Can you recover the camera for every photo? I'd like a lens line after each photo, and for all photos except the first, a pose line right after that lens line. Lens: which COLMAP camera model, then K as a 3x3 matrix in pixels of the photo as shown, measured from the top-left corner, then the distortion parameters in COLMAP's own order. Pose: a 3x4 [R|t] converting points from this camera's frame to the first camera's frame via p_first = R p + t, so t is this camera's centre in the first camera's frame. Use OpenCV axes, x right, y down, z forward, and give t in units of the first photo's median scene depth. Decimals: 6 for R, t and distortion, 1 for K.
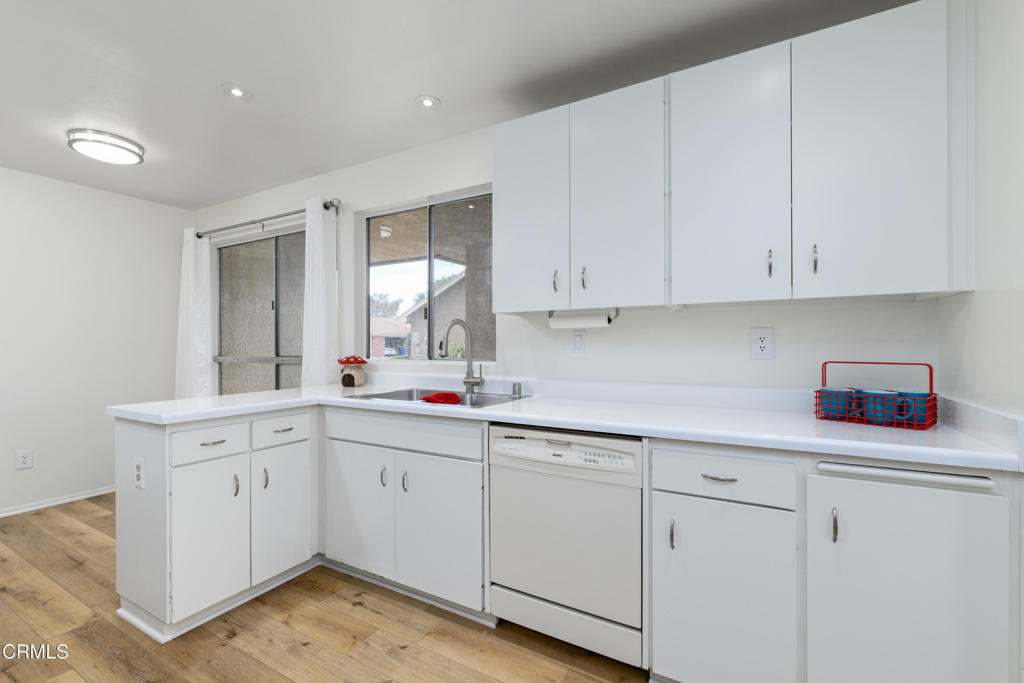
lens RADIAL K [[446.1, 0, 509.7], [0, 446.1, 346.5], [0, 0, 1]] dist [-0.000554, 0.000186]
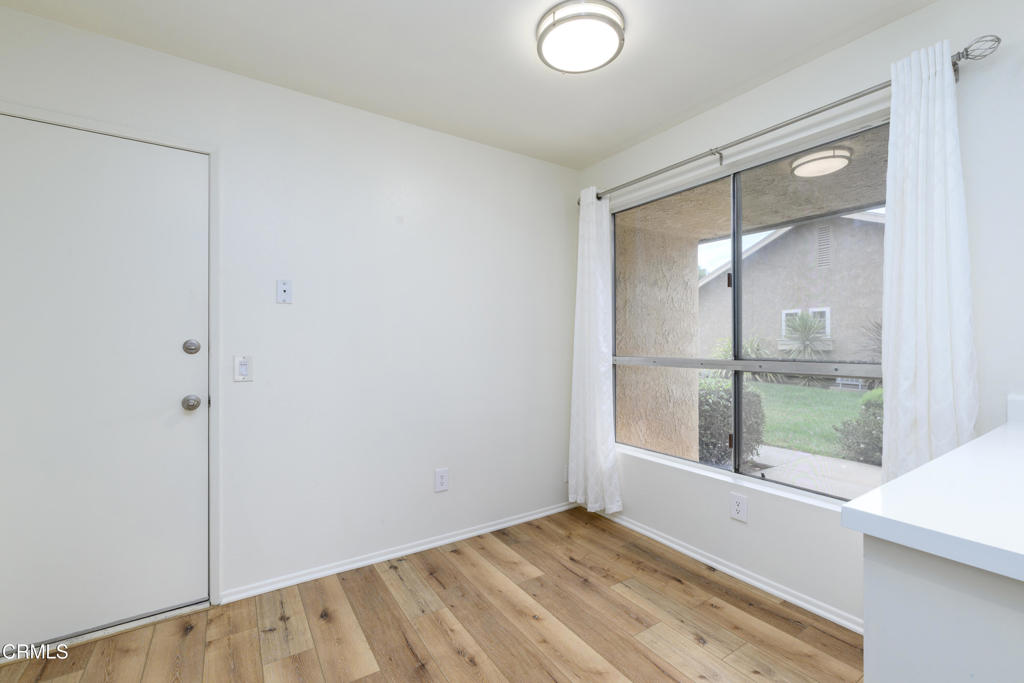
lens RADIAL K [[433.4, 0, 512.0], [0, 433.4, 341.5], [0, 0, 1]] dist [-0.000460, 0.000137]
pose [[0.893544, 0.001931, -0.448971, -0.542785], [-0.004640, 0.999977, -0.004933, 0.001194], [0.448951, 0.006491, 0.893533, 0.303311]]
